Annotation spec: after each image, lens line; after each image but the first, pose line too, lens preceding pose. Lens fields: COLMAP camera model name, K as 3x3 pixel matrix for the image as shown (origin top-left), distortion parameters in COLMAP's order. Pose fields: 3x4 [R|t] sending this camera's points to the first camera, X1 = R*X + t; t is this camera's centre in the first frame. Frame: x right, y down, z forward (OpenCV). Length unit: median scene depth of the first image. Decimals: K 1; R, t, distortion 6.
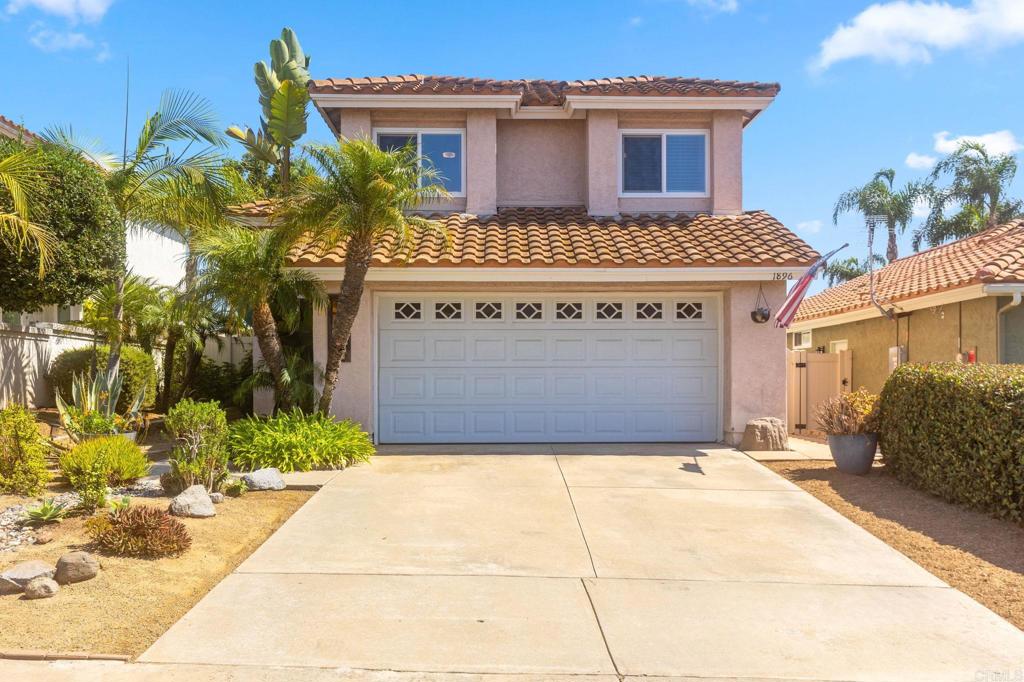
lens RADIAL K [[473.3, 0, 510.4], [0, 473.3, 337.4], [0, 0, 1]] dist [0.002007, -0.000164]
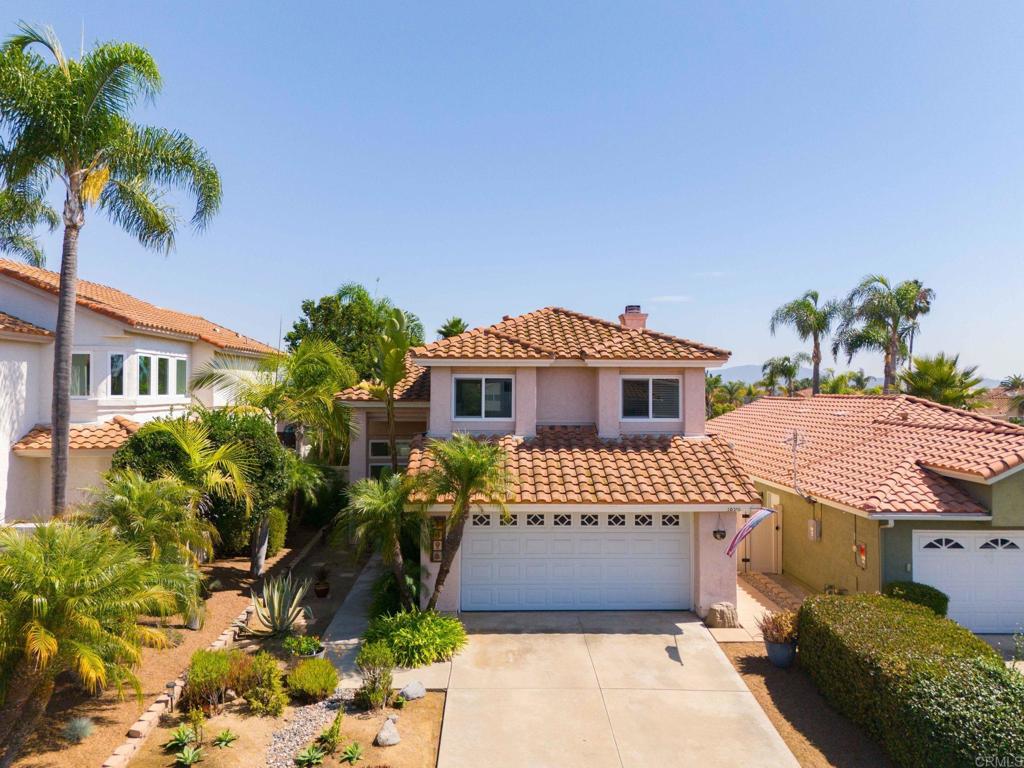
lens RADIAL K [[383.9, 0, 512.0], [0, 383.9, 384.0], [0, 0, 1]] dist [0.012586, -0.000321]
pose [[0.999967, 0.005131, 0.006311, -0.118927], [-0.005054, 0.999913, -0.012154, -0.430270], [-0.006373, 0.012122, 0.999906, -0.193552]]
